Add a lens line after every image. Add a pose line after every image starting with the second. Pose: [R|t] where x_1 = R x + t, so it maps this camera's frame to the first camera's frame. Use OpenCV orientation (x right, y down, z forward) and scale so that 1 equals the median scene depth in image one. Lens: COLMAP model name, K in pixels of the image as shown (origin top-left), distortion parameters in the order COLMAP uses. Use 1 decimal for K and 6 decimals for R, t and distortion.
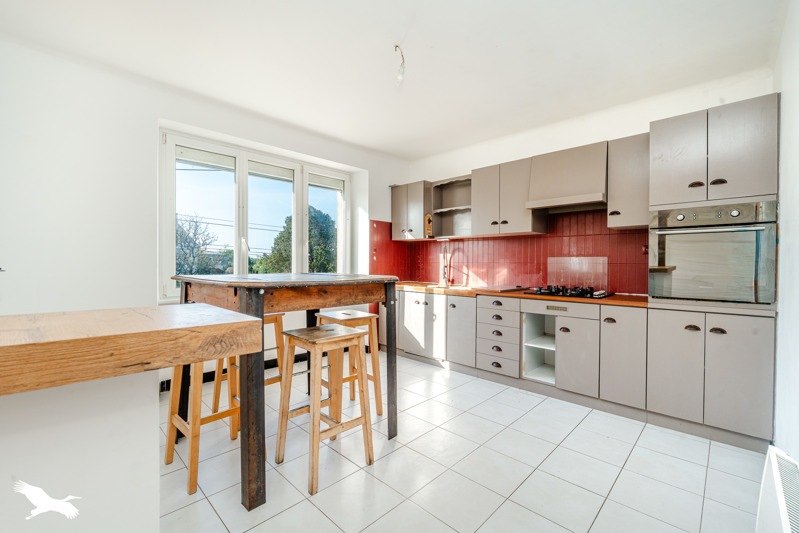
lens RADIAL K [[343.0, 0, 399.5], [0, 343.0, 266.5], [0, 0, 1]] dist [0.000381, 0.000089]
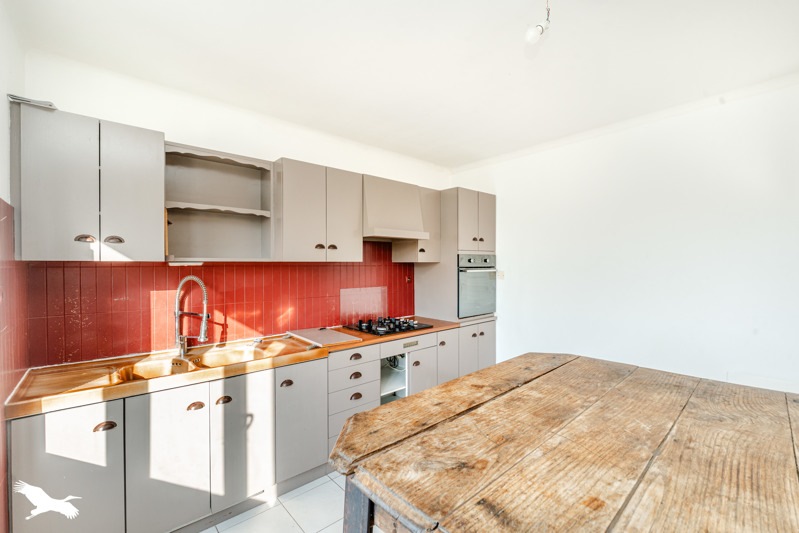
lens RADIAL K [[343.0, 0, 399.5], [0, 343.0, 266.5], [0, 0, 1]] dist [0.000381, 0.000089]
pose [[0.075882, -0.010217, 0.997064, -0.393294], [0.014257, 0.999856, 0.009160, -0.083219], [-0.997015, 0.013520, 0.076017, 0.731671]]
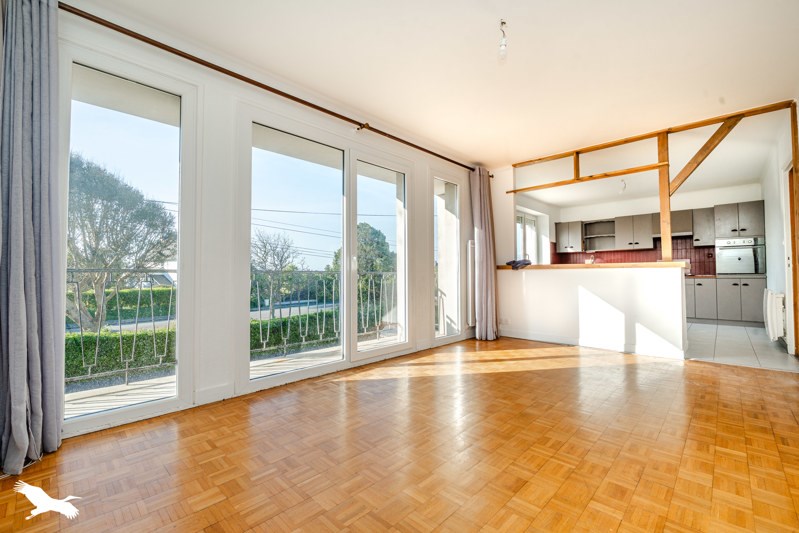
lens RADIAL K [[350.2, 0, 399.5], [0, 350.2, 266.5], [0, 0, 1]] dist [0.000085, 0.000067]
pose [[0.999939, -0.009173, 0.006123, -1.045523], [0.009413, 0.999140, -0.040393, 0.076132], [-0.005748, 0.040448, 0.999165, -1.007691]]
